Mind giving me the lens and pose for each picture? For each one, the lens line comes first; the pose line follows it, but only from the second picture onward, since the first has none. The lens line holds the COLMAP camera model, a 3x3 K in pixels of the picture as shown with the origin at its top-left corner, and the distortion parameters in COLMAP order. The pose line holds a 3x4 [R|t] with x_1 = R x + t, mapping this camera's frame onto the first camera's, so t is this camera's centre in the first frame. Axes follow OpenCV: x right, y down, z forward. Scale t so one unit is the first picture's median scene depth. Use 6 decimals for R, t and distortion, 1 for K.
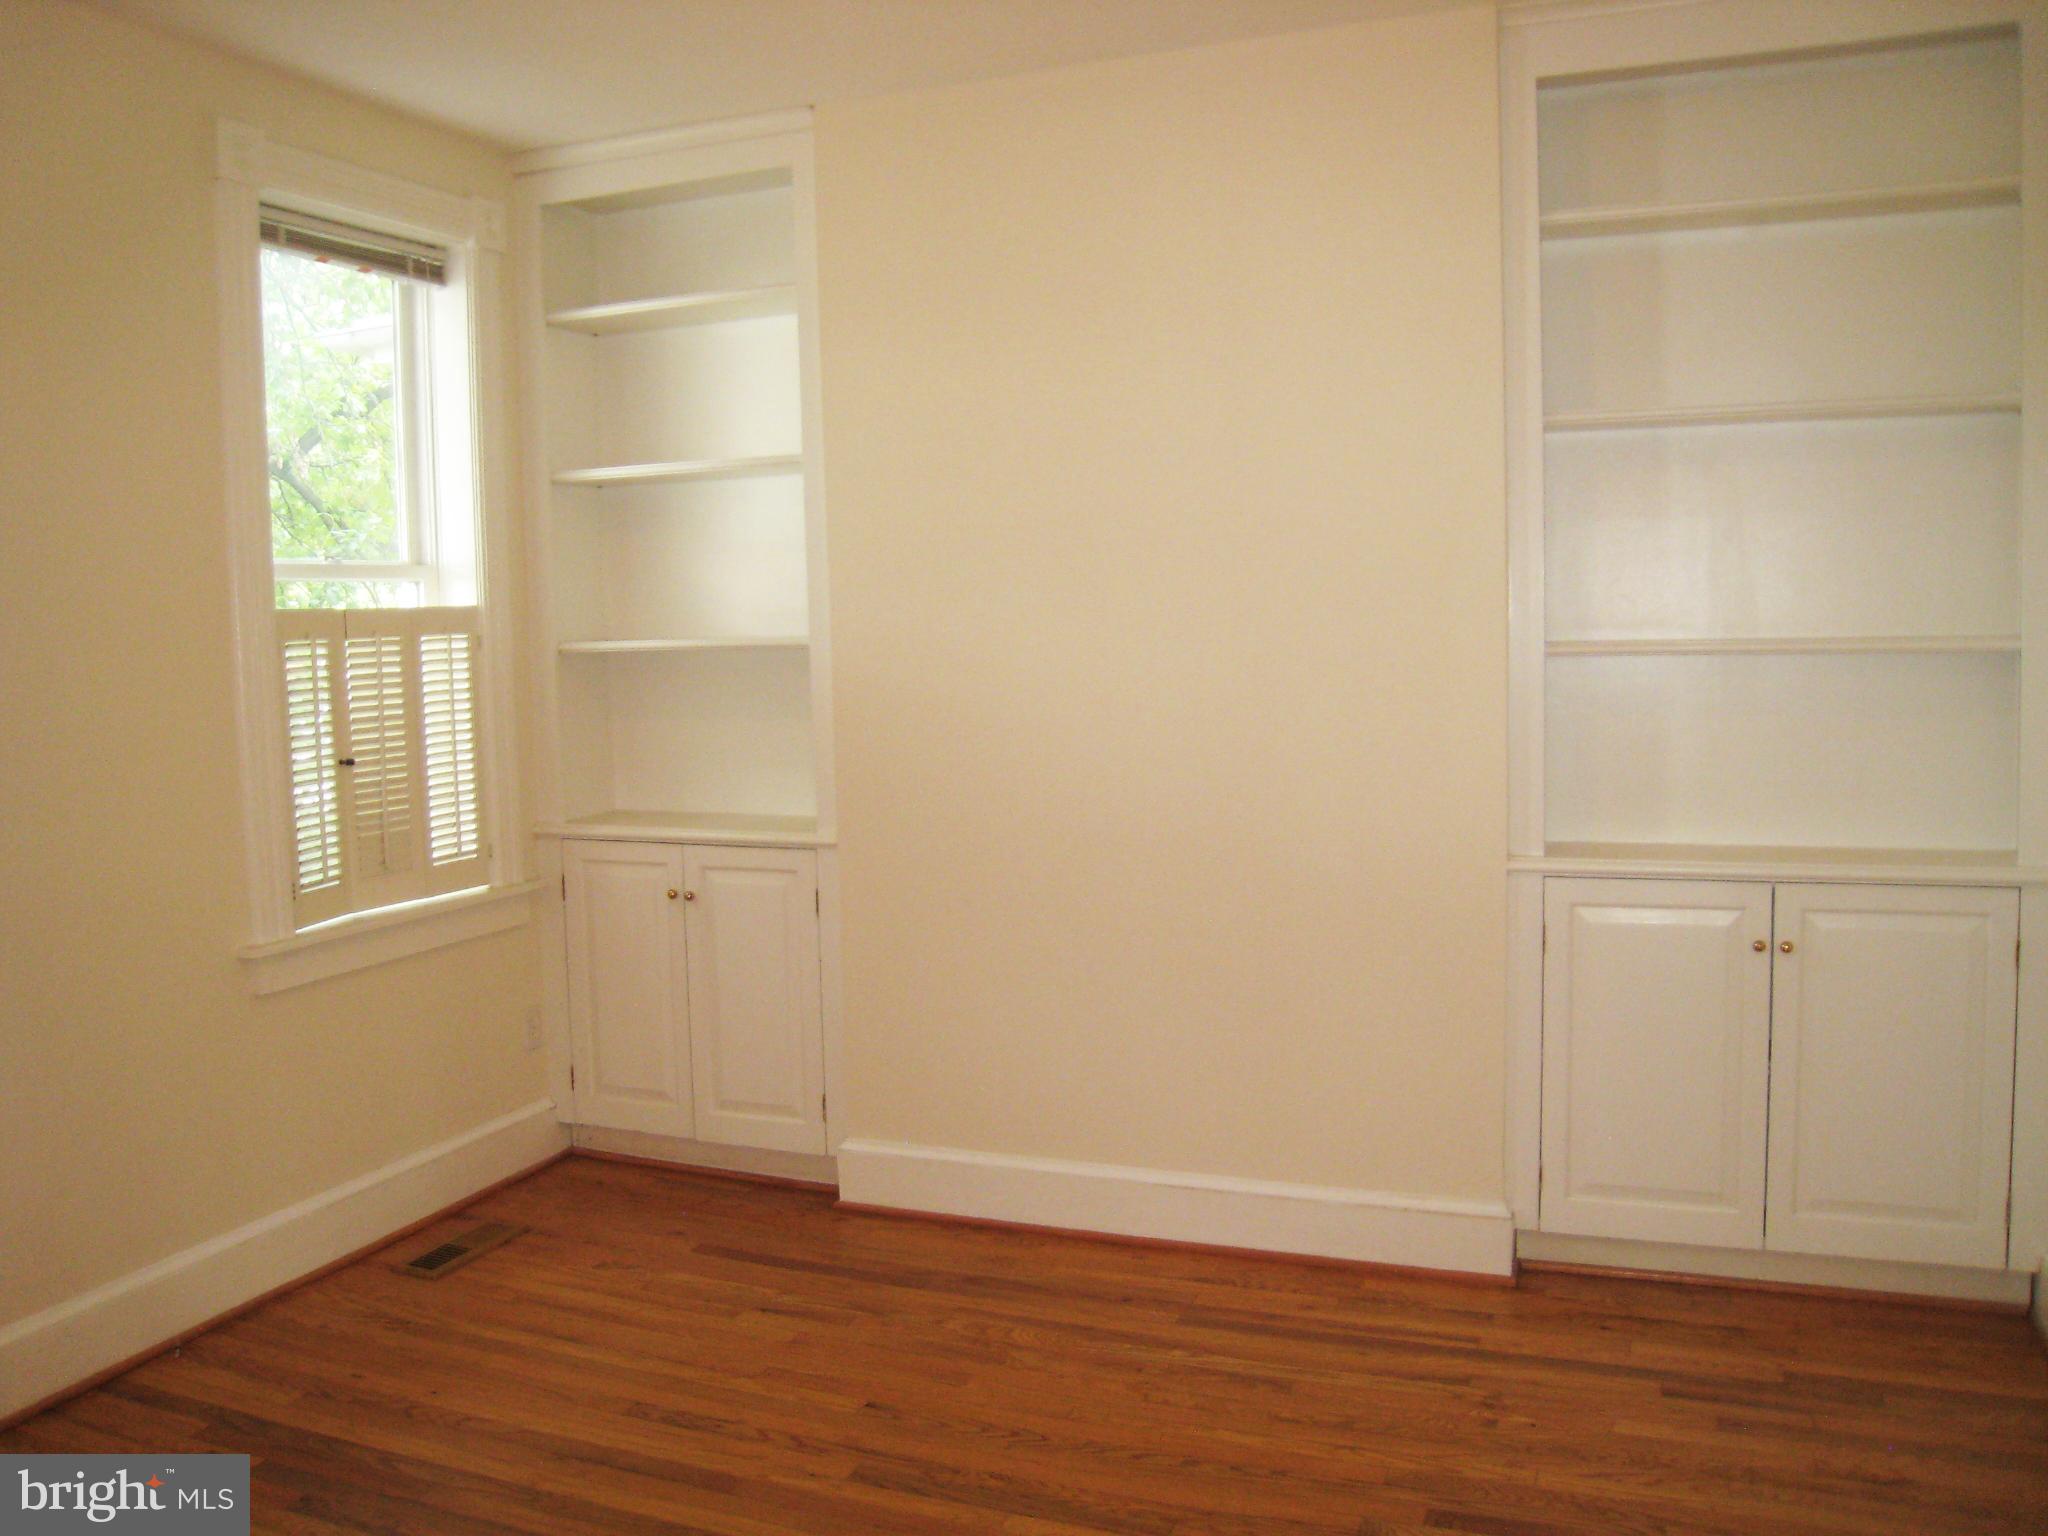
lens RADIAL K [[1686.4, 0, 1024.0], [0, 1686.4, 768.0], [0, 0, 1]] dist [-0.176937, 0.132344]
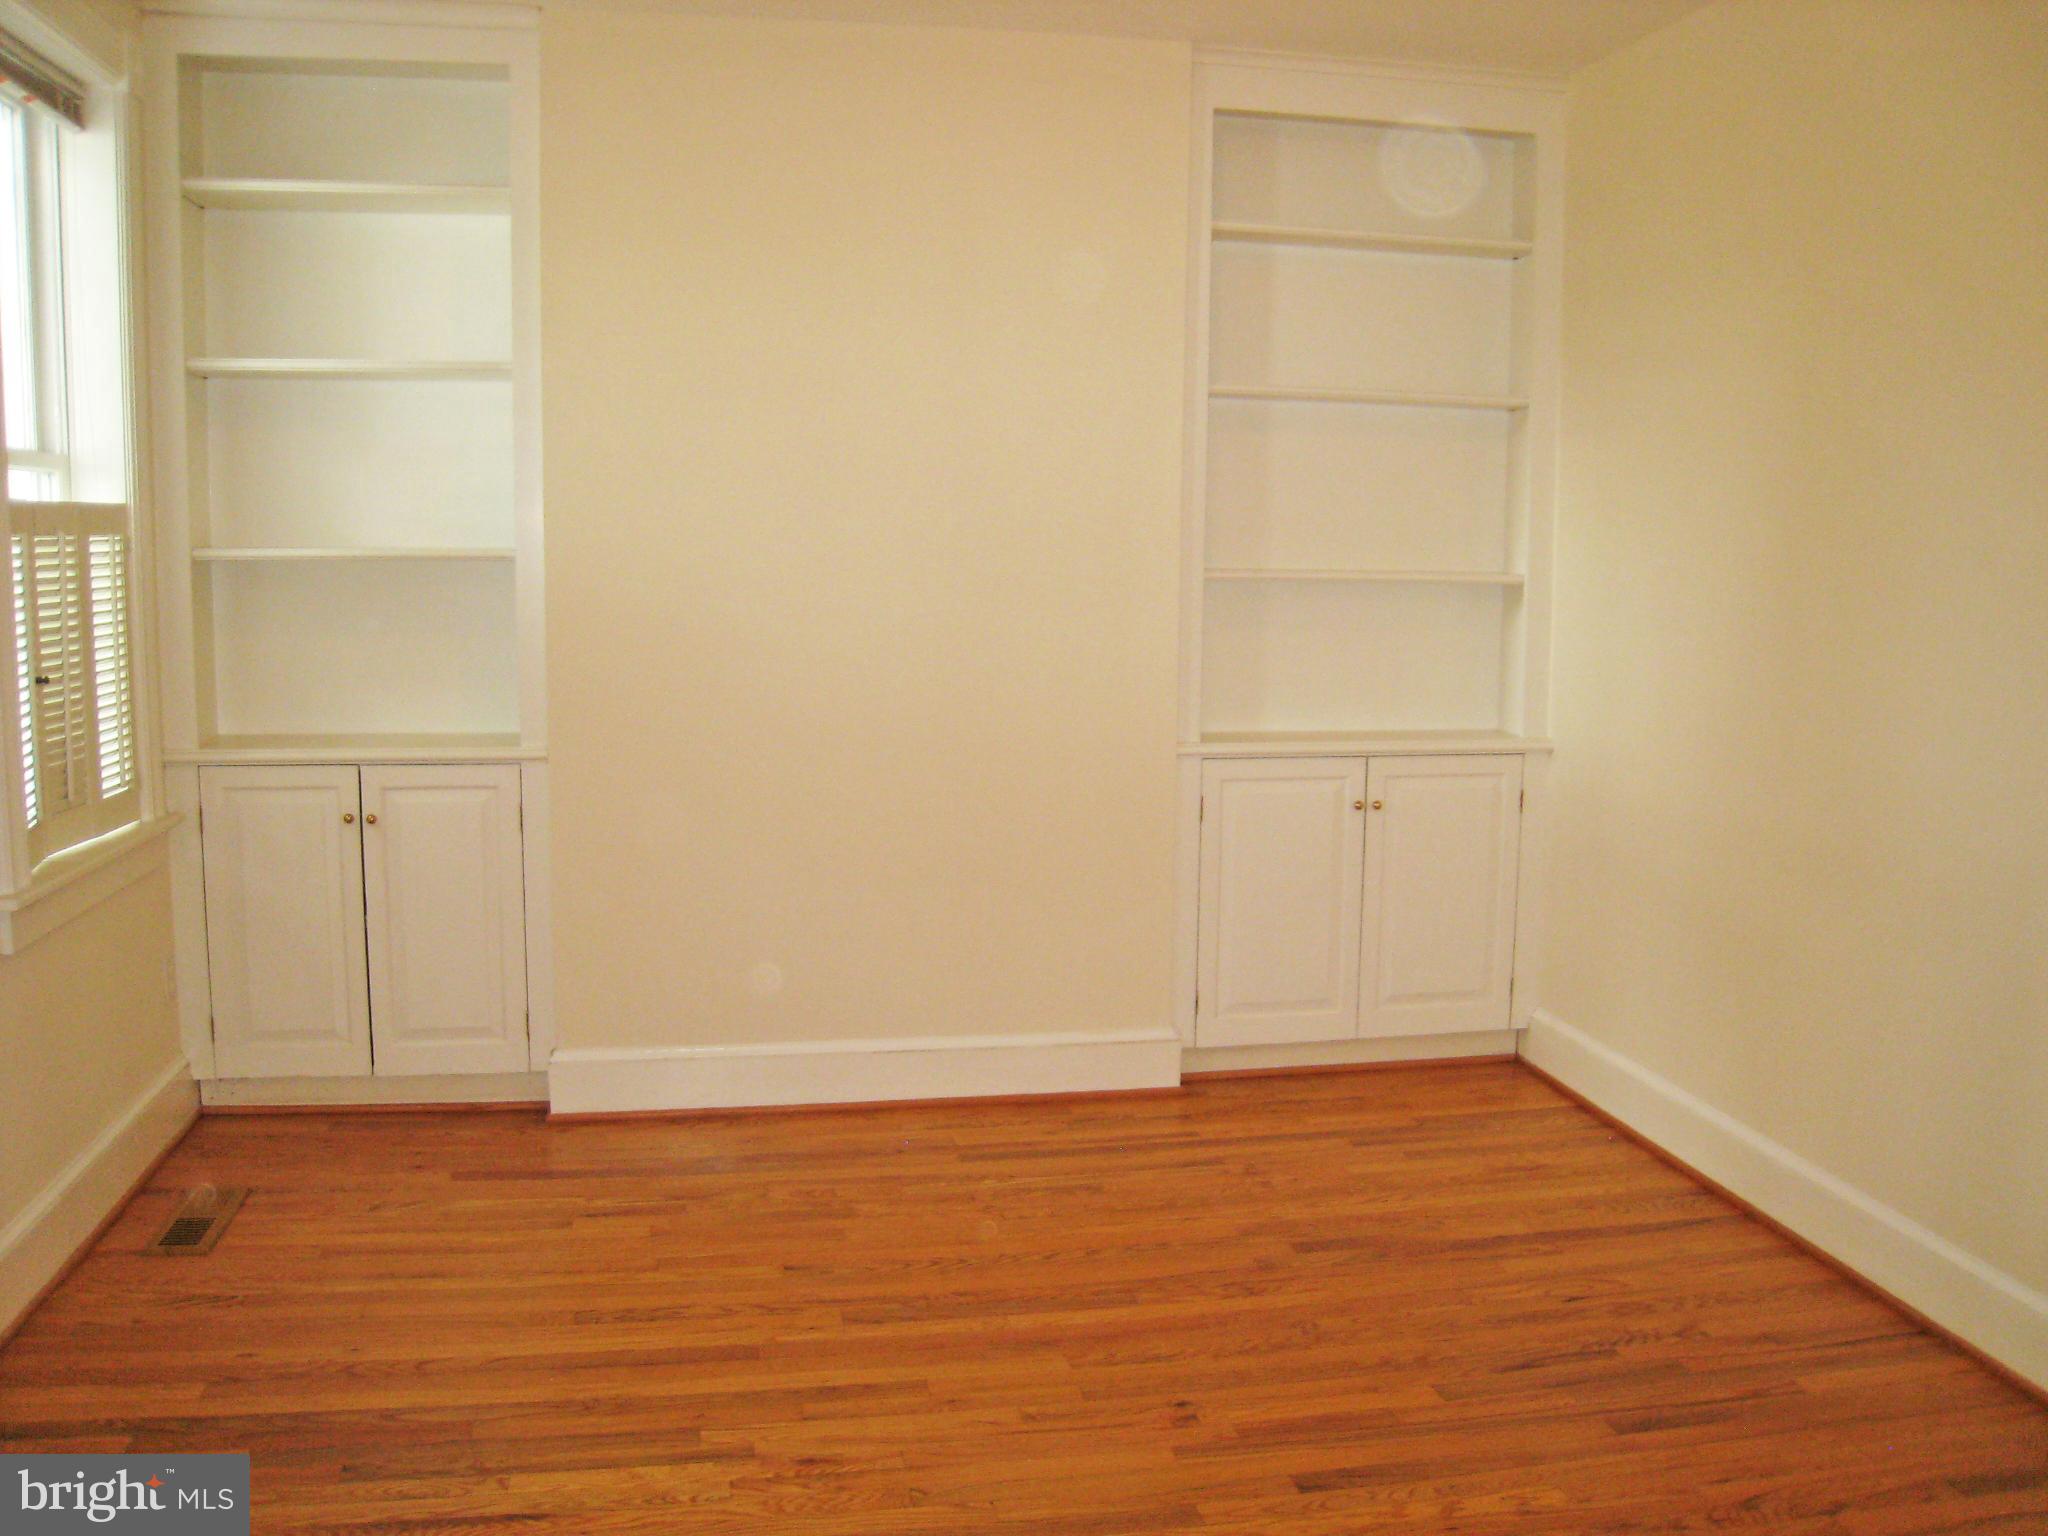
lens RADIAL K [[1686.4, 0, 1024.0], [0, 1686.4, 768.0], [0, 0, 1]] dist [-0.176937, 0.132344]
pose [[0.840011, -0.037407, 0.541279, -0.453103], [0.016086, 0.998899, 0.044067, 0.014177], [-0.542331, -0.028310, 0.839688, 0.016989]]
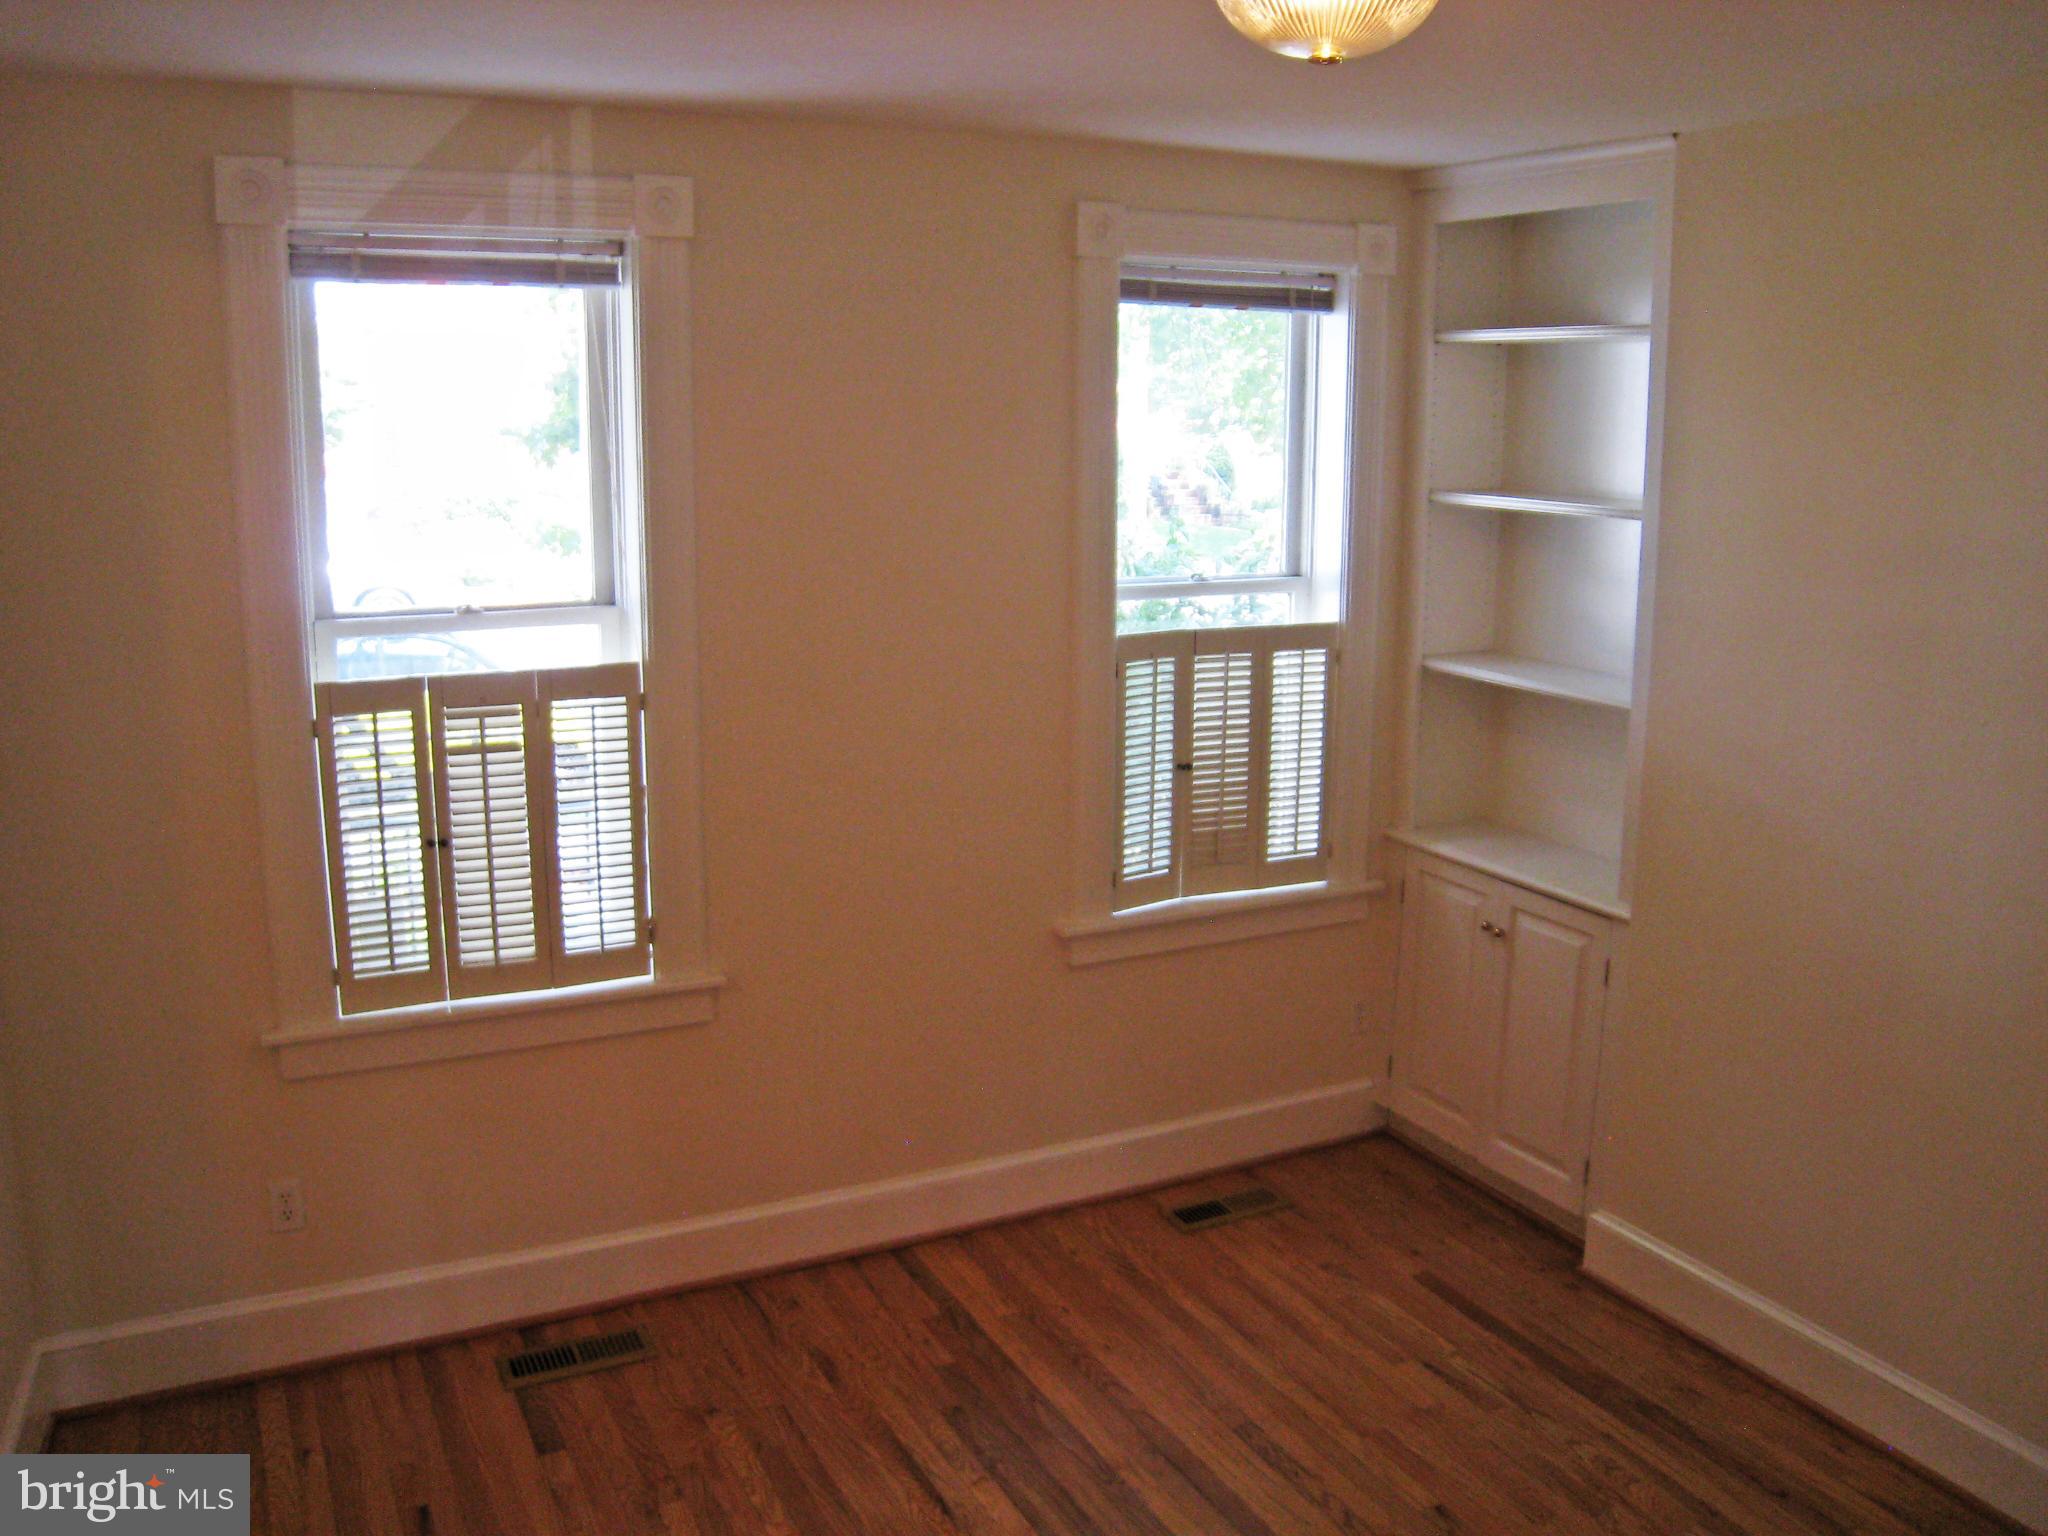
lens RADIAL K [[1686.4, 0, 1024.0], [0, 1686.4, 768.0], [0, 0, 1]] dist [-0.176937, 0.132344]
pose [[0.748212, 0.162371, -0.643284, 0.245427], [-0.083295, 0.984908, 0.151719, -0.171362], [0.658211, -0.059936, 0.750444, 0.078524]]
